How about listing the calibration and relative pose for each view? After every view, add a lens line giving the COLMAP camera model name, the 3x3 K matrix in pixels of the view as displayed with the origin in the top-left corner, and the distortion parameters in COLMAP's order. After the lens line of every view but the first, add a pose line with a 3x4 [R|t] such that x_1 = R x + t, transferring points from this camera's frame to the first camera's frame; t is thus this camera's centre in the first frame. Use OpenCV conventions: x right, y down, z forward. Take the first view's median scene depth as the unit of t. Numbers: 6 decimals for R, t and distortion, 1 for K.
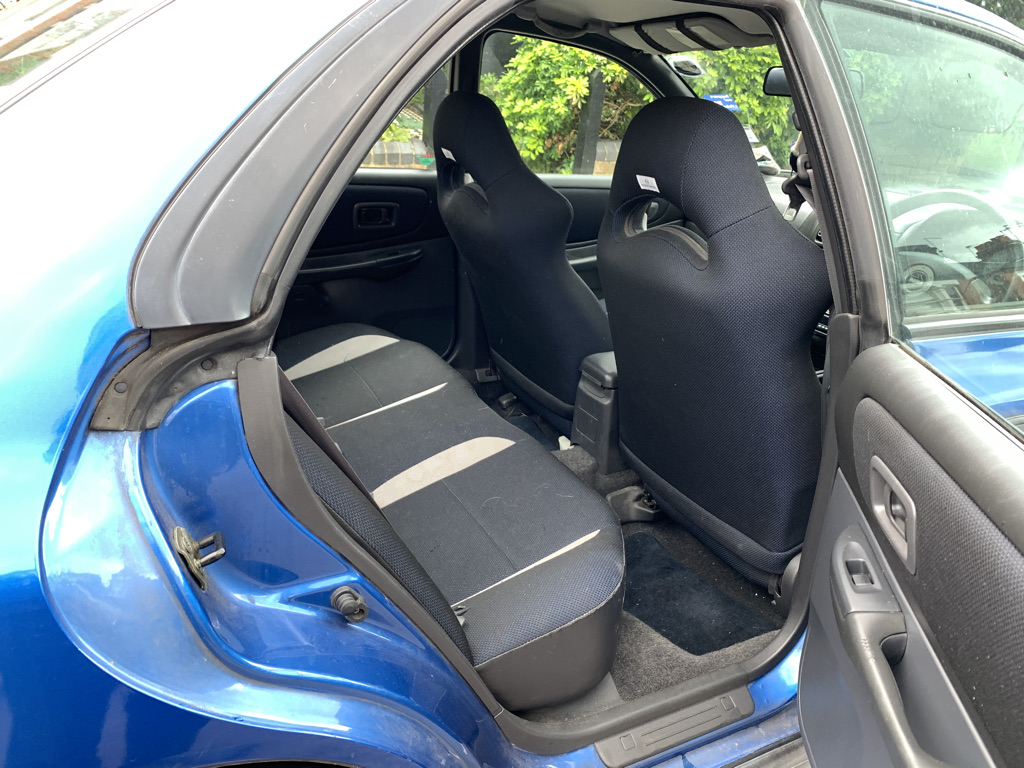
lens RADIAL K [[784.4, 0, 509.0], [0, 784.4, 389.1], [0, 0, 1]] dist [0.020237, -0.016724]
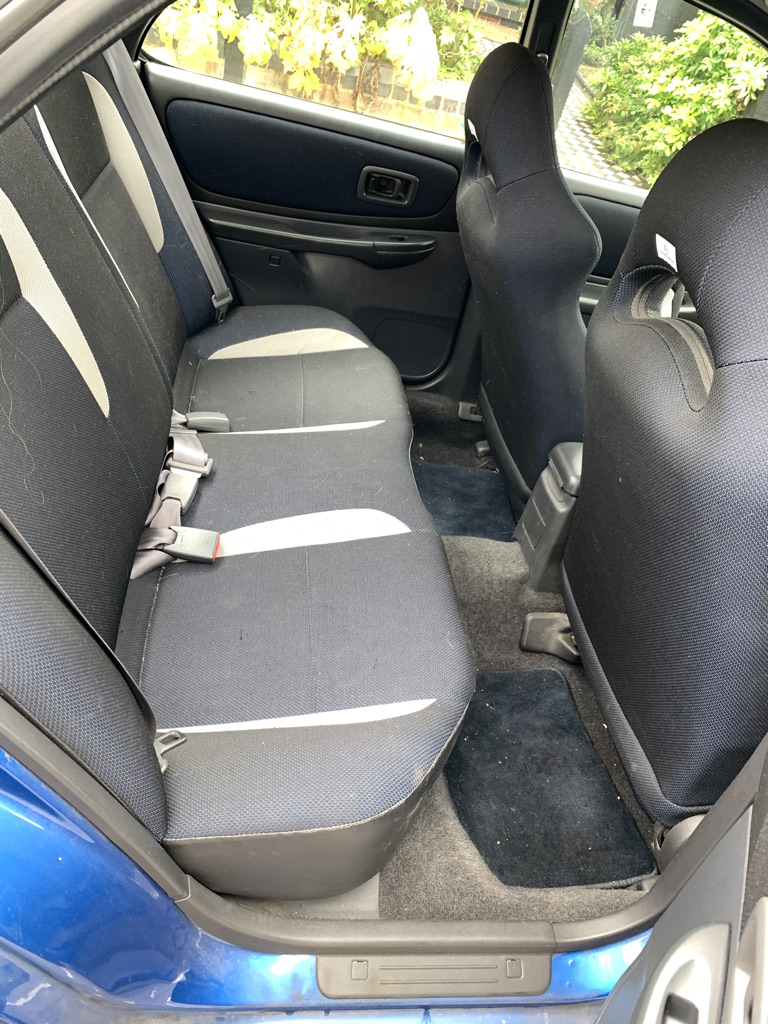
lens RADIAL K [[784.4, 0, 386.7], [0, 784.4, 512.3], [0, 0, 1]] dist [0.020237, -0.016724]
pose [[0.924446, 0.330523, -0.190143, 0.093721], [-0.289443, 0.932878, 0.214385, -0.080377], [0.248240, -0.143152, 0.958063, 0.174504]]
